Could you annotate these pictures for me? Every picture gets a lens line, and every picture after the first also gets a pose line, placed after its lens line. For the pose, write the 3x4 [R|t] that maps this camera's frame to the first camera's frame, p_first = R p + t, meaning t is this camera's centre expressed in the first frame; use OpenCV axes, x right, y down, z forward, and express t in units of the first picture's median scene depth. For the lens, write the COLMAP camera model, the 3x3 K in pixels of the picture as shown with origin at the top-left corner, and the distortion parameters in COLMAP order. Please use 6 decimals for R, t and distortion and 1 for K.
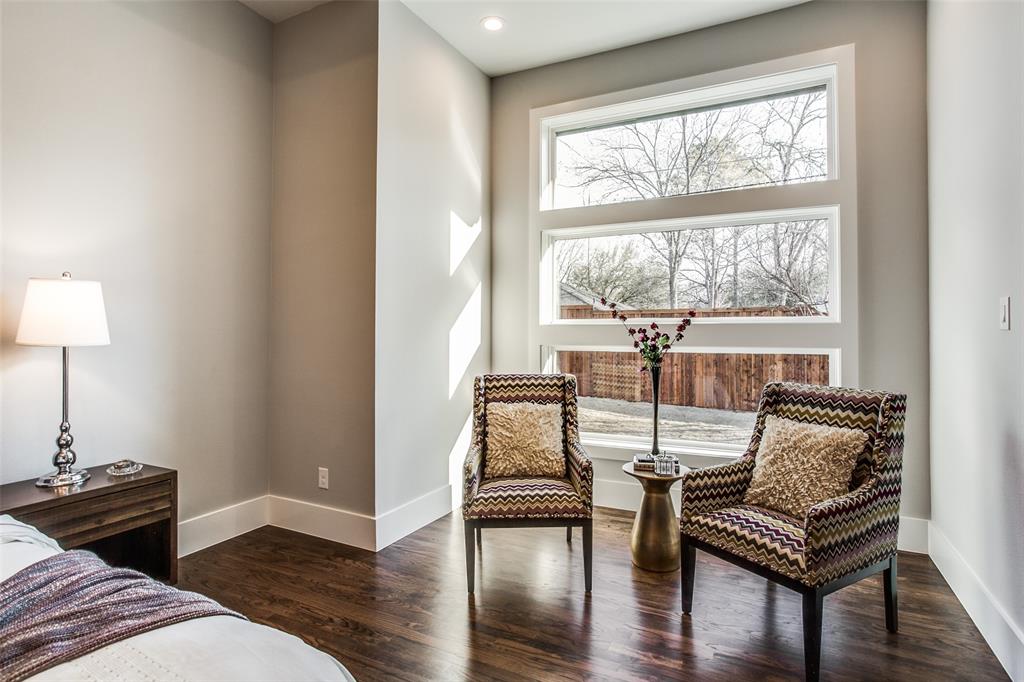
lens RADIAL K [[538.9, 0, 512.3], [0, 538.9, 335.5], [0, 0, 1]] dist [-0.042613, -0.000214]
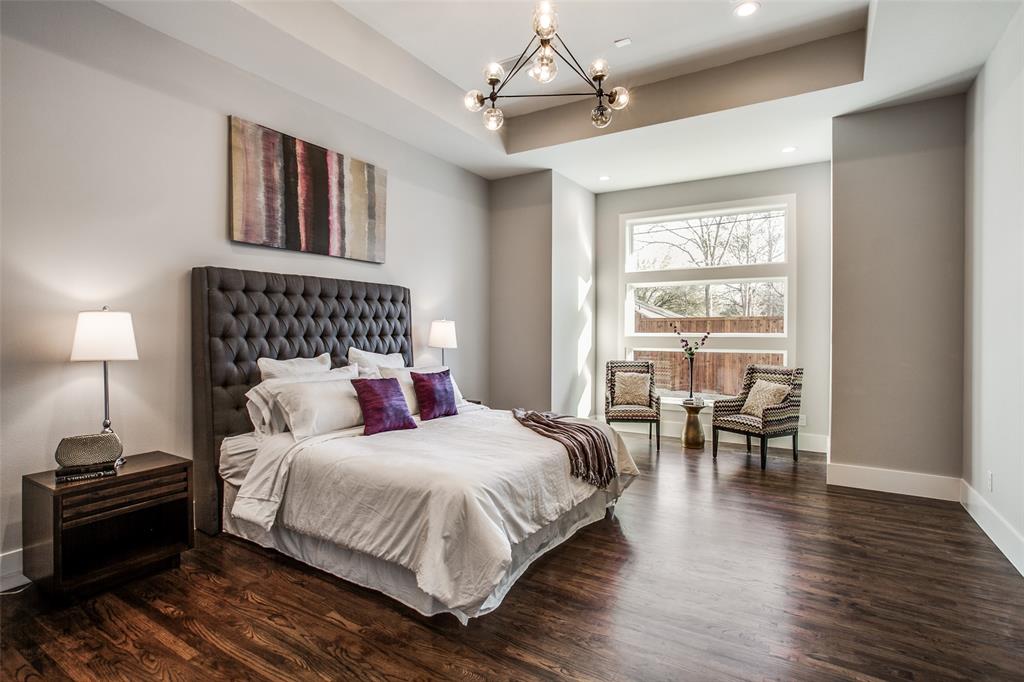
lens RADIAL K [[497.4, 0, 509.6], [0, 497.4, 341.7], [0, 0, 1]] dist [0.027338, 0.000121]
pose [[0.996891, -0.000857, -0.078790, -0.238796], [0.001353, 0.999980, 0.006245, -0.011244], [0.078783, -0.006333, 0.996872, -0.825363]]
